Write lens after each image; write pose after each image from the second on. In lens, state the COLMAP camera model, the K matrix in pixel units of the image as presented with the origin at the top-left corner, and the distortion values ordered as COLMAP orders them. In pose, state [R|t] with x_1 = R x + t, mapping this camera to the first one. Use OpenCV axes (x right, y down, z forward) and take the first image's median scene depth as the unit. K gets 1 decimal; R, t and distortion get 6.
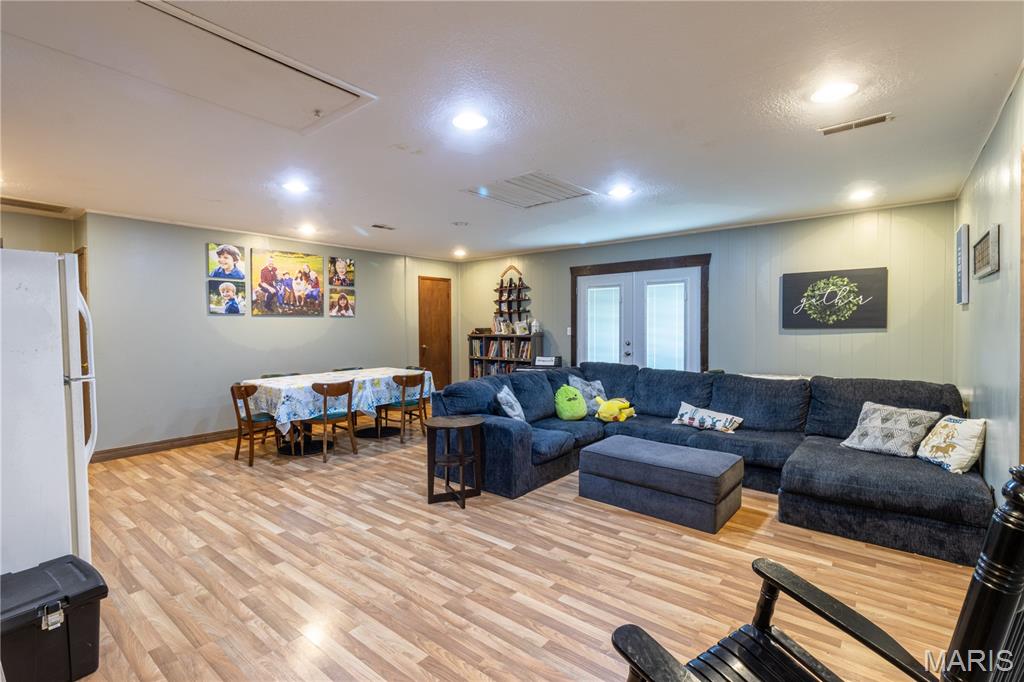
lens RADIAL K [[478.2, 0, 512.3], [0, 478.2, 337.8], [0, 0, 1]] dist [0.002441, 0.001237]
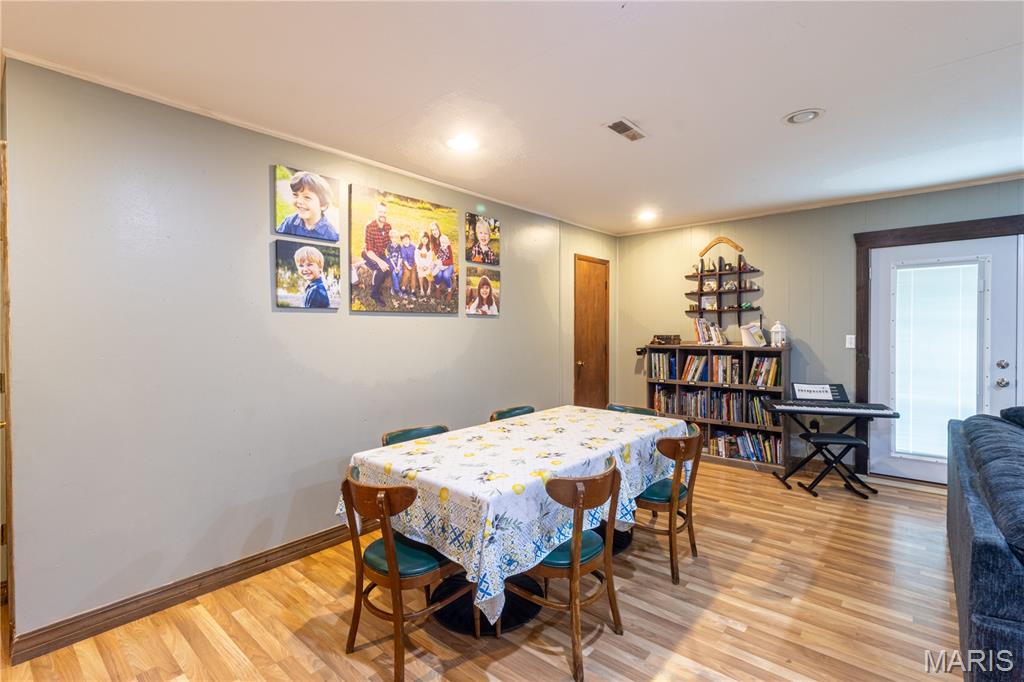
lens RADIAL K [[478.2, 0, 510.9], [0, 478.2, 337.3], [0, 0, 1]] dist [0.002441, 0.001237]
pose [[0.999316, 0.002755, -0.036890, -0.295955], [-0.003128, 0.999944, -0.010061, -0.012279], [0.036860, 0.010169, 0.999269, 0.409843]]
